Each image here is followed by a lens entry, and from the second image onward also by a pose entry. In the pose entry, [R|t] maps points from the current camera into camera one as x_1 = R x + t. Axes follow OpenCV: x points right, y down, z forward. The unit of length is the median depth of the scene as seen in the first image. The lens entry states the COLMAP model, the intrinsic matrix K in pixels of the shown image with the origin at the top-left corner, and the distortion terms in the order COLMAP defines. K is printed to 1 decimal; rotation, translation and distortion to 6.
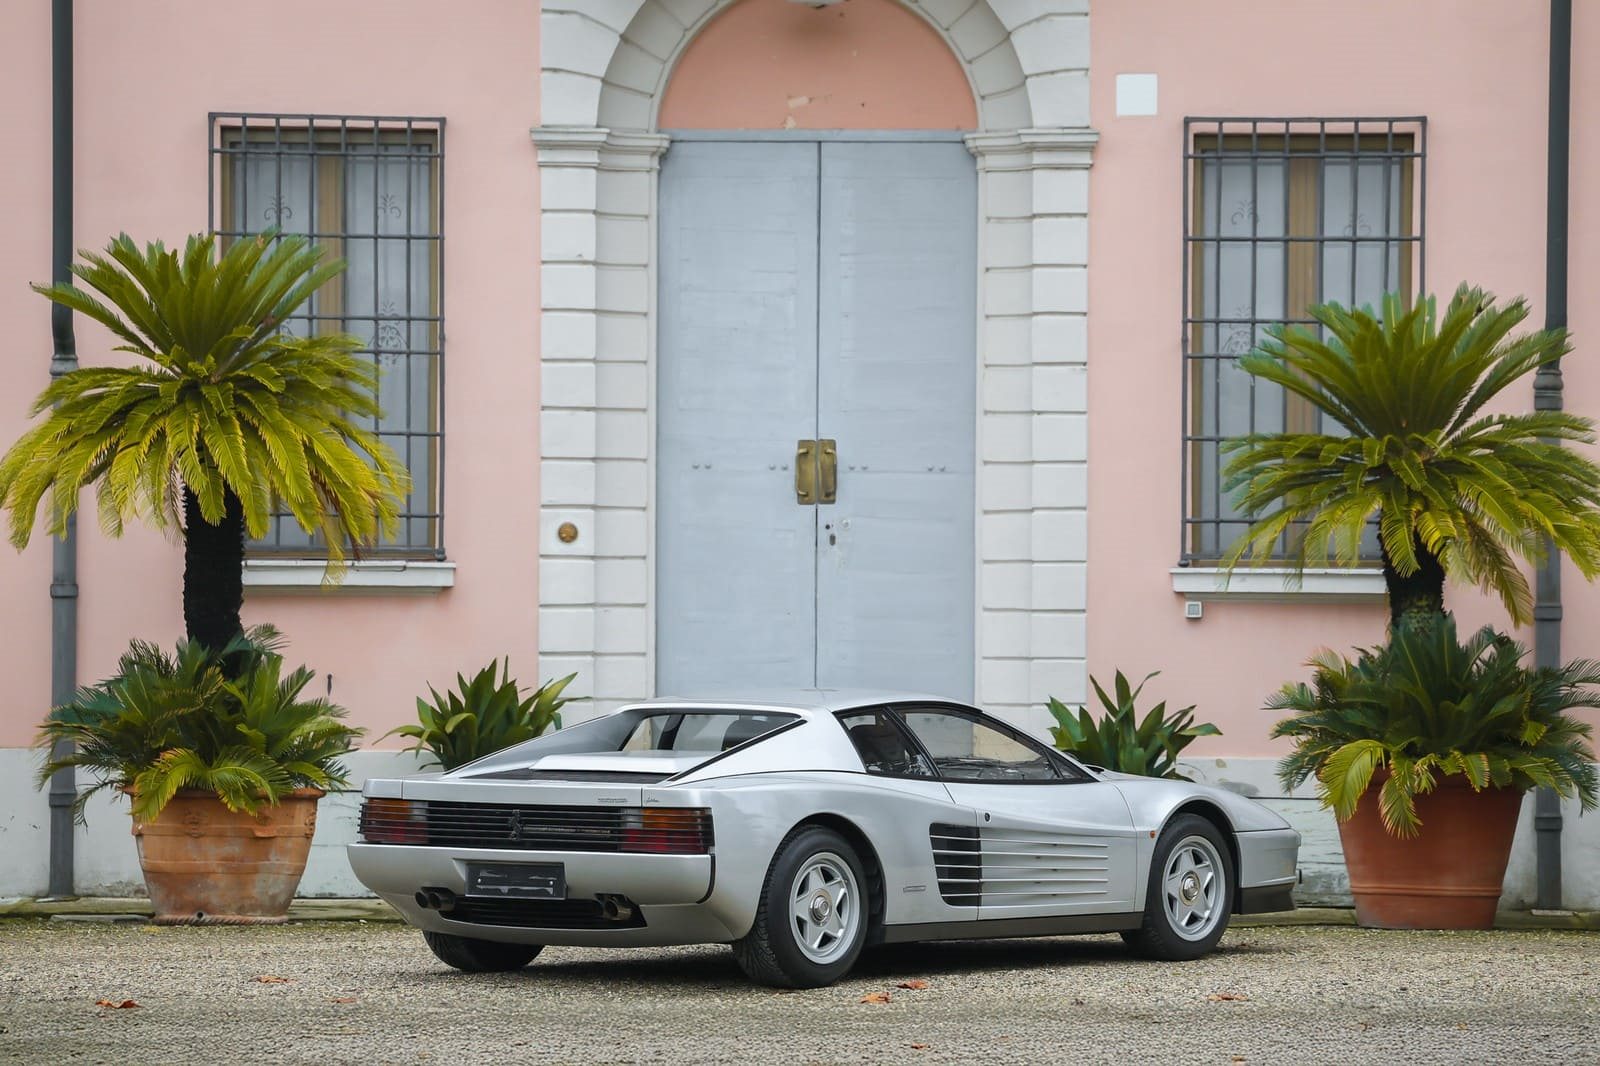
lens RADIAL K [[10224.3, 0, 838.5], [0, 10224.3, 618.5], [0, 0, 1]] dist [2.084158, 0.000000]
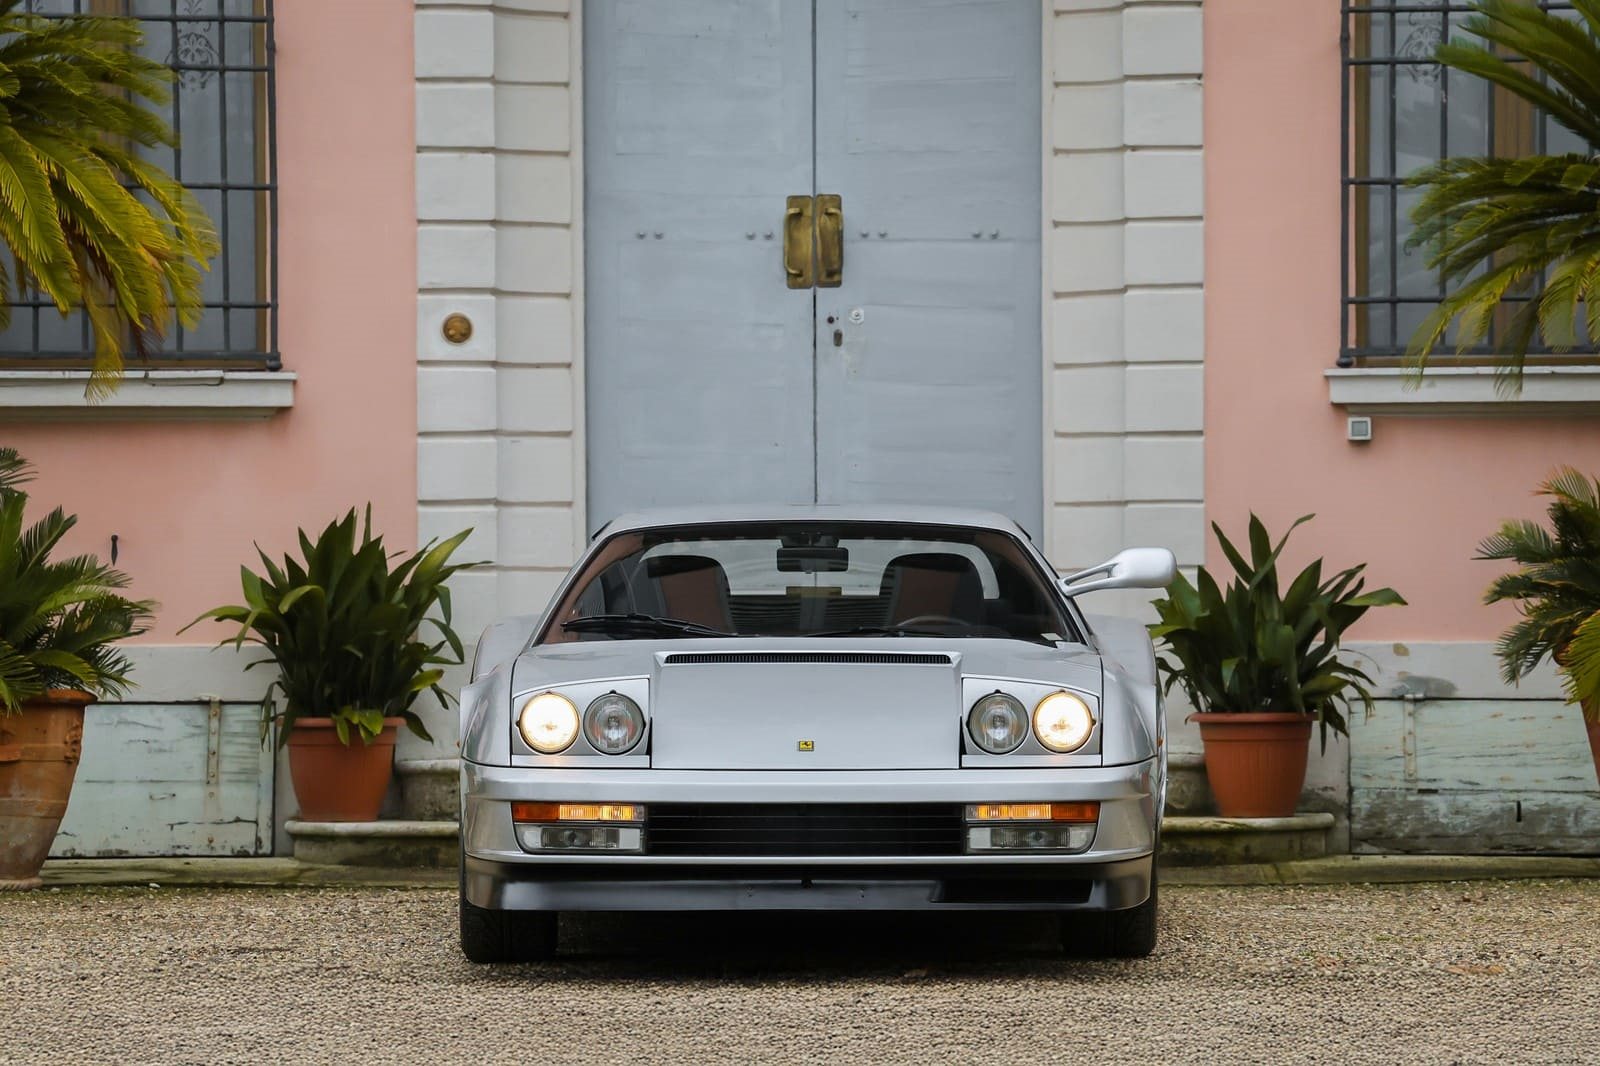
lens RADIAL K [[10308.9, 0, 821.6], [0, 10308.9, 581.2], [0, 0, 1]] dist [2.446030, 0.000000]
pose [[0.999929, -0.011333, -0.003574, 0.000620], [0.011297, 0.999888, -0.009798, 0.015927], [0.003685, 0.009757, 0.999946, 0.297135]]
